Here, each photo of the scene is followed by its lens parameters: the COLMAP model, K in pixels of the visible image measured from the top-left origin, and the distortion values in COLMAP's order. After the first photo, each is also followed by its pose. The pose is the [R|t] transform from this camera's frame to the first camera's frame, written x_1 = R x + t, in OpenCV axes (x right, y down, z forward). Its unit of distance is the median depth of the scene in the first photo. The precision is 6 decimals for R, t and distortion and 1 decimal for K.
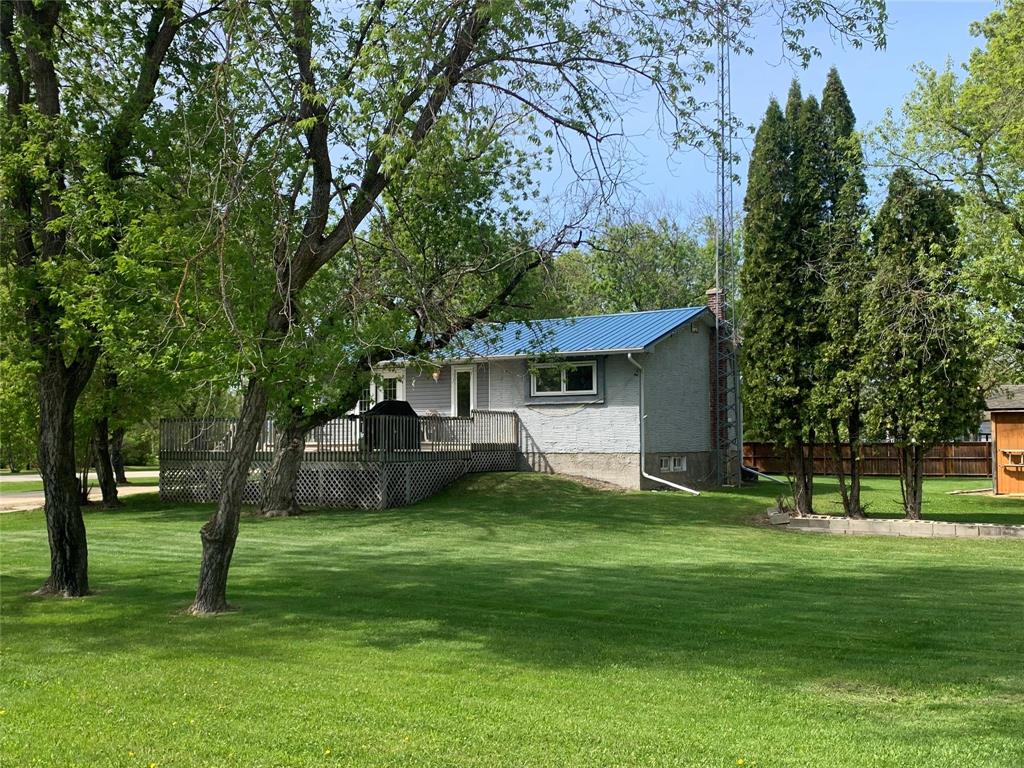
lens RADIAL K [[1057.0, 0, 512.0], [0, 1057.0, 384.0], [0, 0, 1]] dist [0.204006, -0.692807]
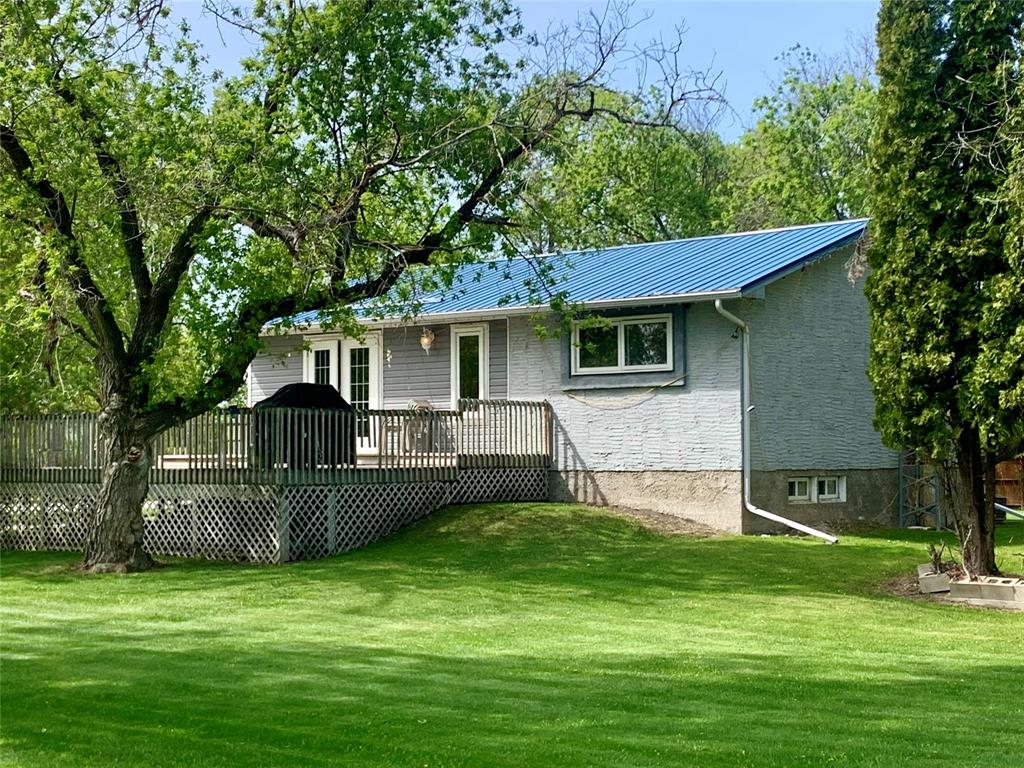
lens RADIAL K [[1780.4, 0, 512.0], [0, 1780.4, 384.0], [0, 0, 1]] dist [0.172238, -0.327770]
pose [[0.988341, -0.008205, -0.152038, 0.147600], [0.010199, 0.999872, 0.012340, 0.004155], [0.151918, -0.013746, 0.988298, 0.012260]]
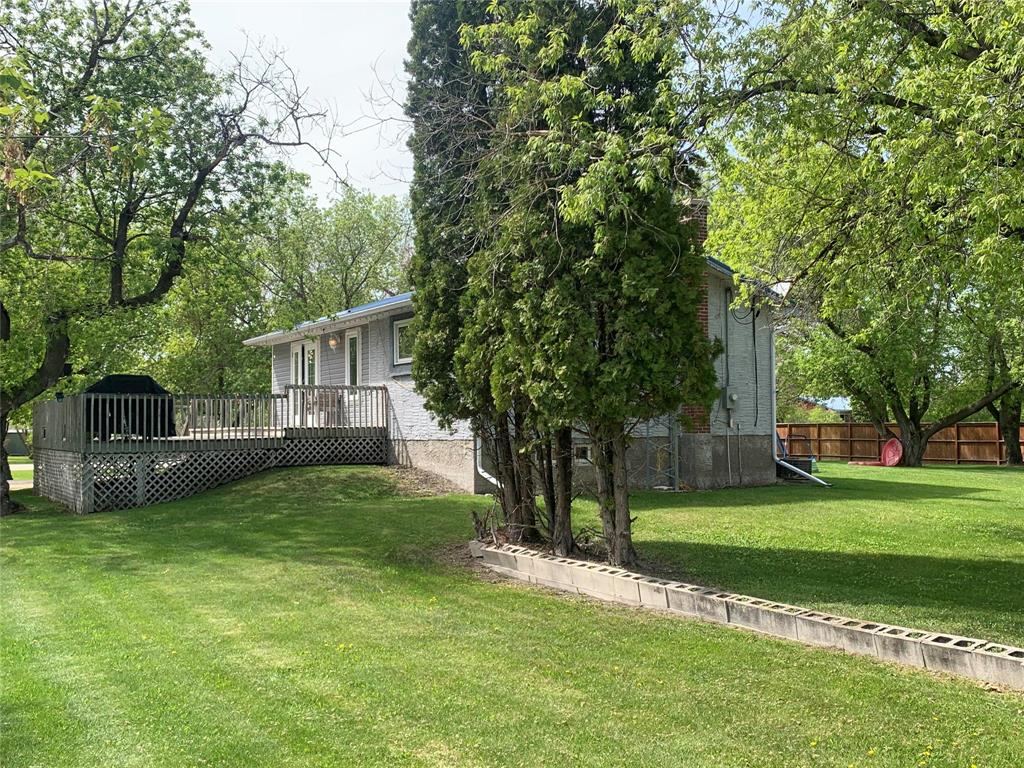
lens RADIAL K [[1023.1, 0, 512.0], [0, 1023.1, 384.0], [0, 0, 1]] dist [0.003328, -0.000515]
pose [[0.897418, -0.027269, -0.440338, 0.446828], [0.034523, 0.999368, 0.008471, 0.023802], [0.439828, -0.022804, 0.897792, 0.413966]]
